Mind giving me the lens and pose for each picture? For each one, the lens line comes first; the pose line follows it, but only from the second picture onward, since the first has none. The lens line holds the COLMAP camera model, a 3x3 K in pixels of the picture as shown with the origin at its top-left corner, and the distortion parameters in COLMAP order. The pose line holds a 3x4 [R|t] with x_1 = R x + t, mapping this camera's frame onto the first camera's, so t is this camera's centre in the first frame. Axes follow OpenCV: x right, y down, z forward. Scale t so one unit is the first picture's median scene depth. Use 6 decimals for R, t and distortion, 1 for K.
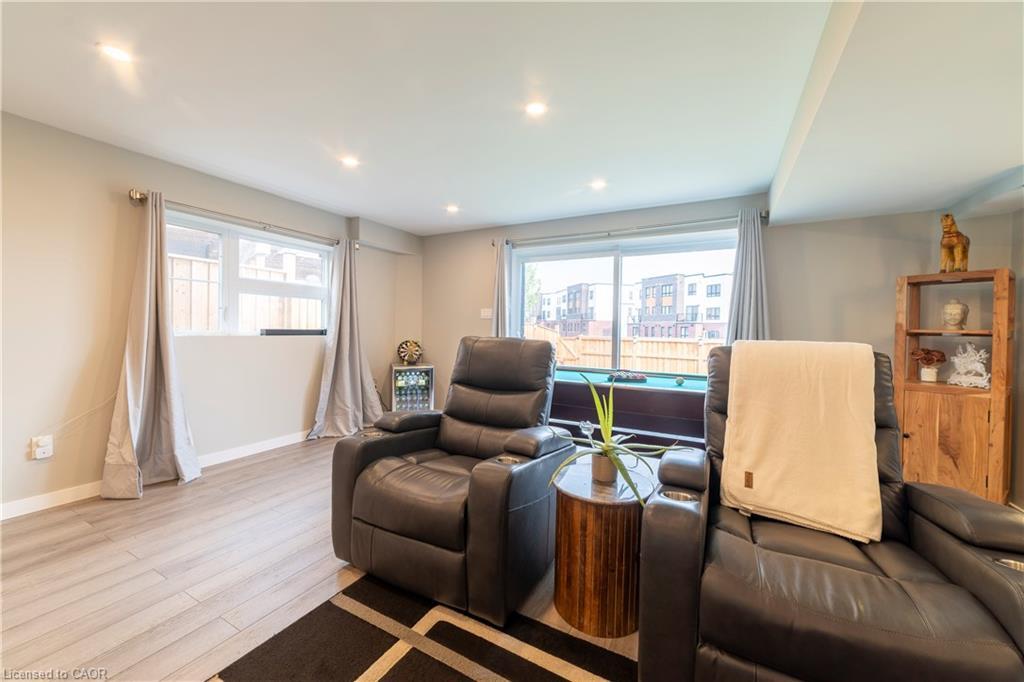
lens RADIAL K [[389.2, 0, 514.0], [0, 389.2, 334.6], [0, 0, 1]] dist [-0.002222, 0.001453]
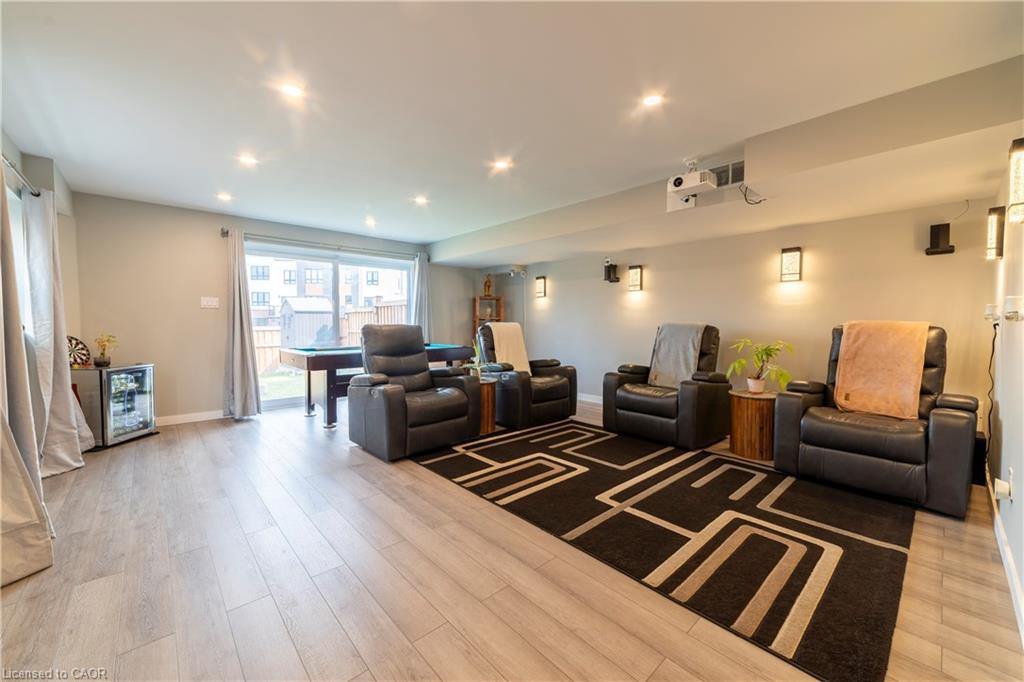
lens RADIAL K [[389.2, 0, 510.1], [0, 389.2, 339.9], [0, 0, 1]] dist [-0.002222, 0.001453]
pose [[0.338240, -0.060768, 0.939096, -1.271270], [0.010766, 0.998098, 0.060708, -0.021868], [-0.940998, -0.010423, 0.338251, -0.024301]]
